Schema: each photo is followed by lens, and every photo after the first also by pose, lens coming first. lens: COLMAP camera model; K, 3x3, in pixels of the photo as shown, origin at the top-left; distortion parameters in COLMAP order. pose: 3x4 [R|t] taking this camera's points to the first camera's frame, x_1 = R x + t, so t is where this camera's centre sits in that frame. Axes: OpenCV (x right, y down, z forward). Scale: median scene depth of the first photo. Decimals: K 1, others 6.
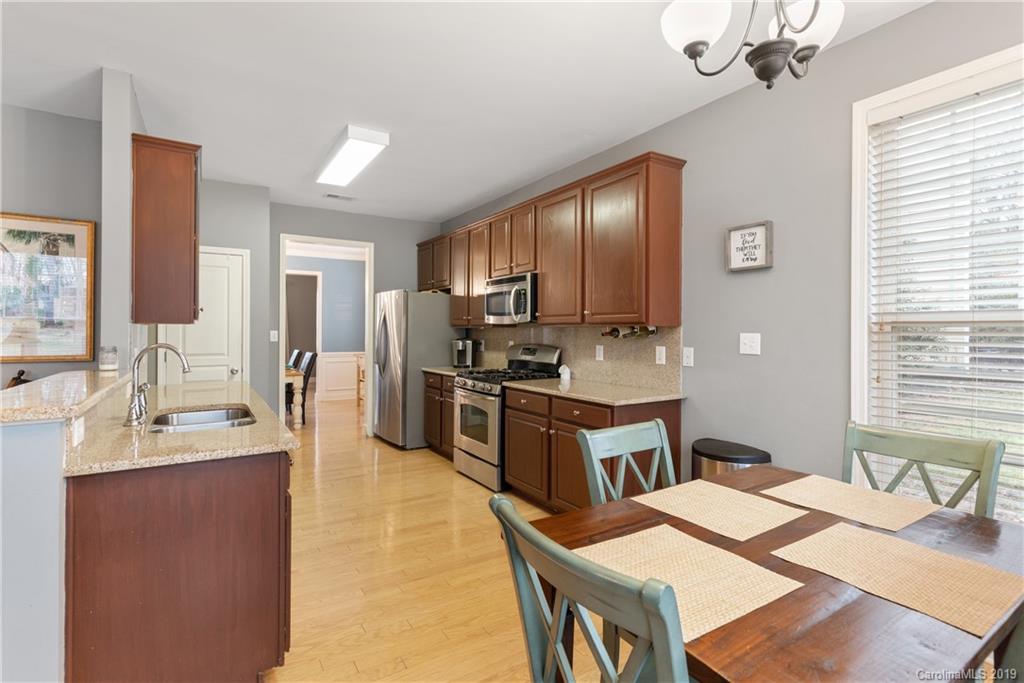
lens RADIAL K [[481.6, 0, 508.6], [0, 481.6, 330.9], [0, 0, 1]] dist [0.000104, -0.000108]
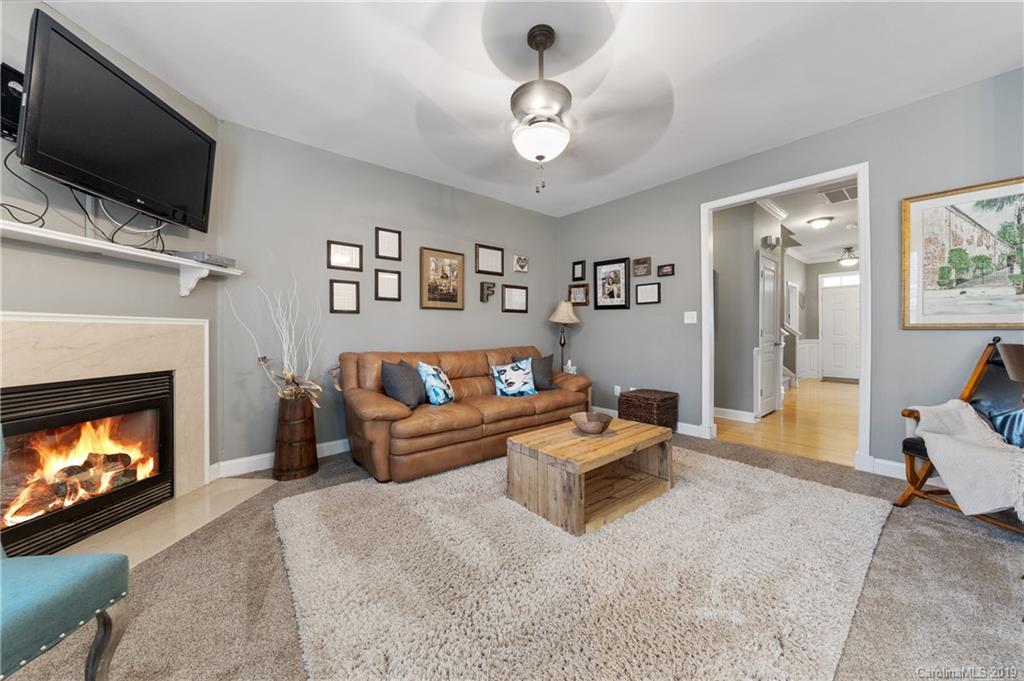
lens RADIAL K [[356.9, 0, 519.3], [0, 356.9, 328.5], [0, 0, 1]] dist [-0.001210, -0.000077]
pose [[0.171740, -0.012239, -0.985066, -0.450690], [0.003328, 0.999924, -0.011844, 0.069484], [0.985137, -0.001244, 0.171767, -0.106337]]
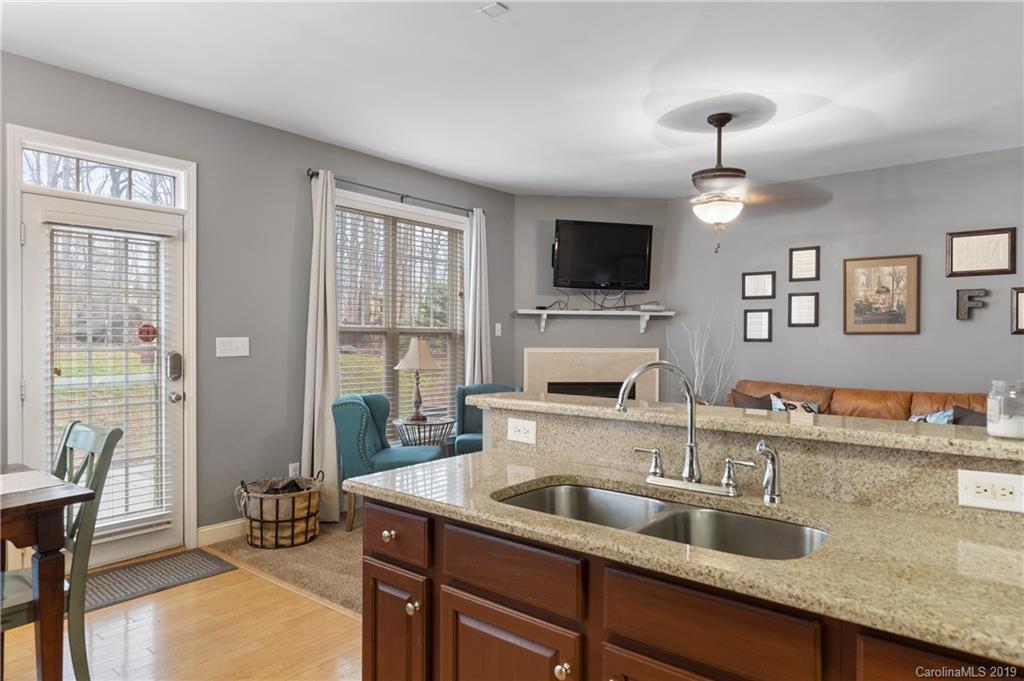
lens RADIAL K [[634.7, 0, 480.2], [0, 634.7, 336.7], [0, 0, 1]] dist [0.006825, 0.001915]
pose [[-0.948631, -0.005709, -0.316332, -0.170415], [-0.006491, 0.999978, 0.001417, -0.005048], [0.316317, 0.003398, -0.948647, 1.168599]]
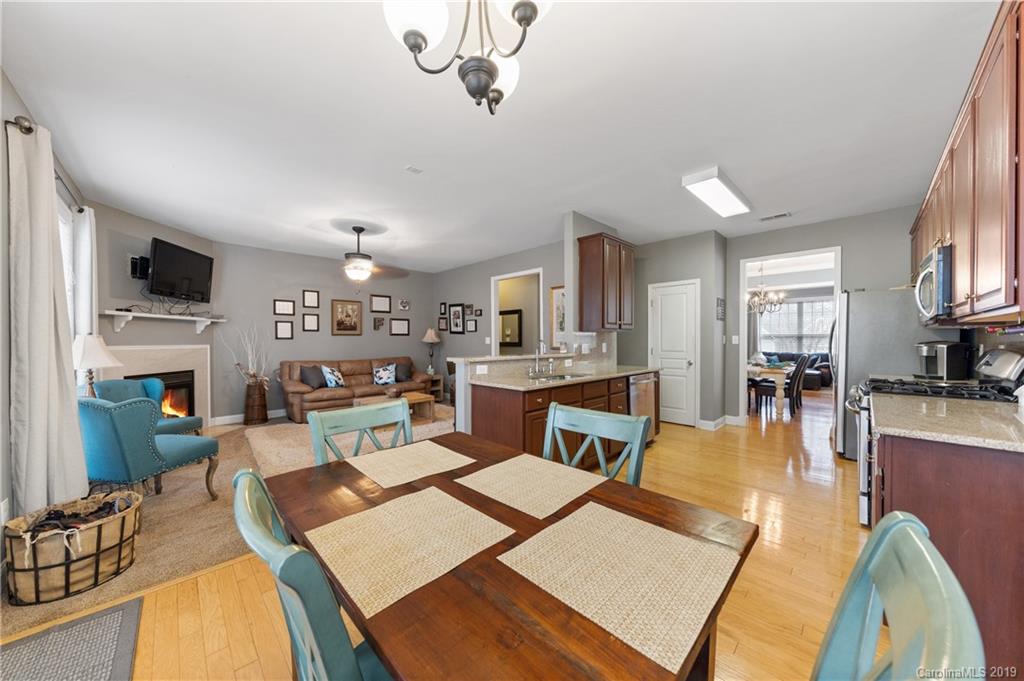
lens RADIAL K [[352.4, 0, 512.0], [0, 352.4, 340.5], [0, 0, 1]] dist [-0.002244, 0.000036]
pose [[0.218231, -0.000763, -0.975897, 0.562250], [0.003993, 0.999992, 0.000111, 0.019332], [0.975889, -0.003921, 0.218232, 0.361843]]
